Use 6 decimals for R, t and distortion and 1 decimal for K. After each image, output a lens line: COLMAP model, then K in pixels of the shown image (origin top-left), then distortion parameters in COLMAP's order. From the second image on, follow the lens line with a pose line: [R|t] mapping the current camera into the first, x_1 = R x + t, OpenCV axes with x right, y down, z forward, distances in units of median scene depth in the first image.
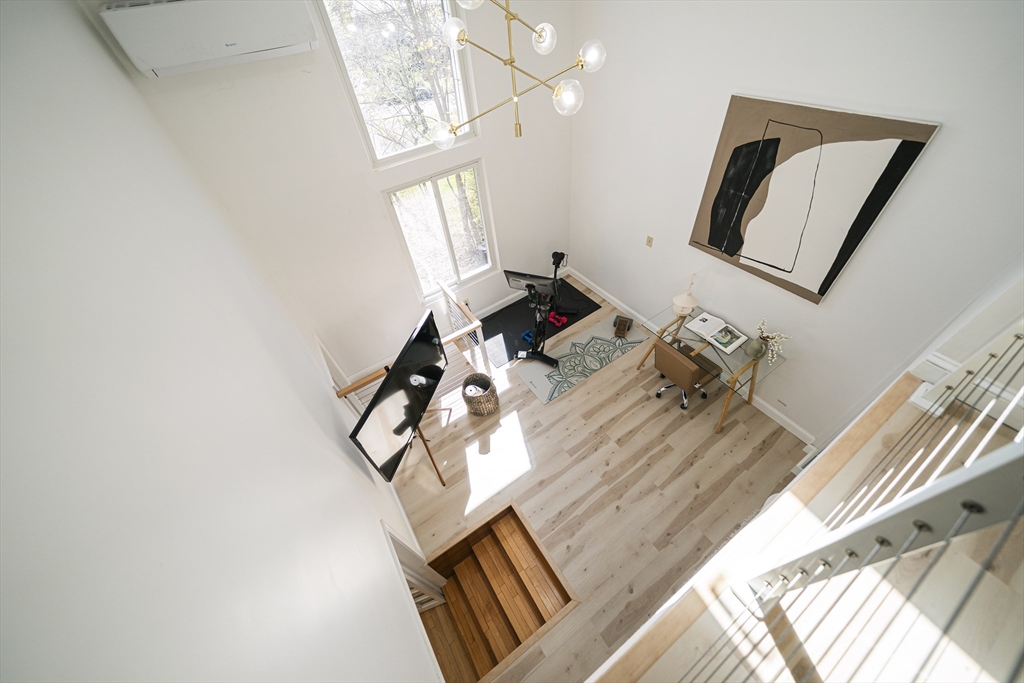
lens RADIAL K [[357.5, 0, 512.7], [0, 357.5, 333.6], [0, 0, 1]] dist [-0.006396, -0.000006]
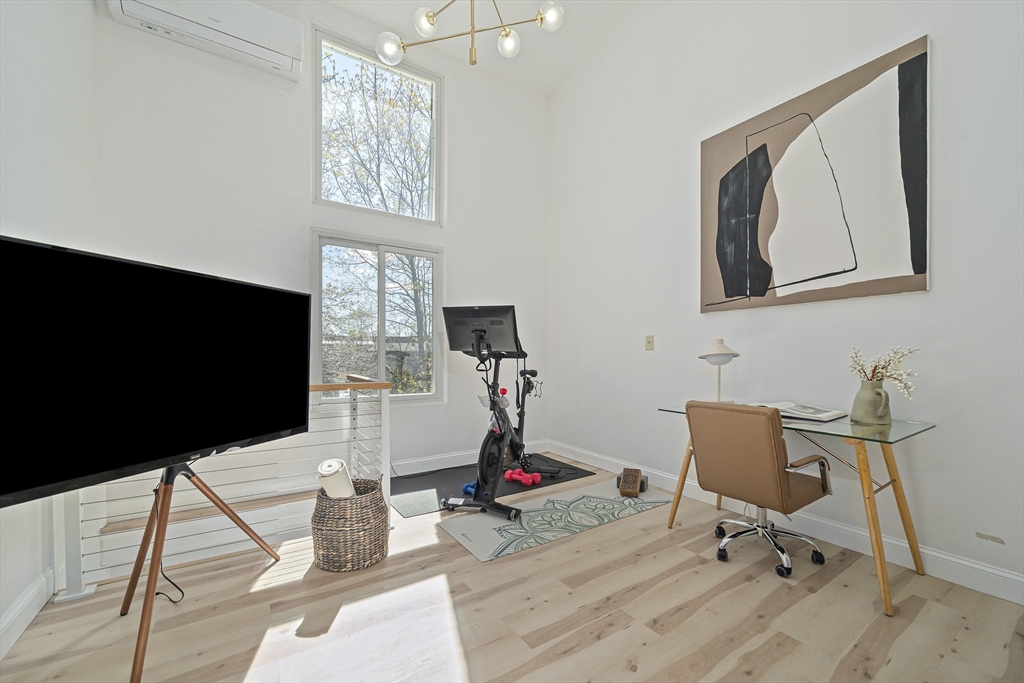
lens RADIAL K [[414.7, 0, 513.7], [0, 414.7, 354.8], [0, 0, 1]] dist [-0.000683, -0.000104]
pose [[0.995775, 0.091784, 0.002703, 0.108312], [-0.062659, 0.700719, -0.710680, 0.413592], [-0.067123, 0.707509, 0.703510, 0.457382]]
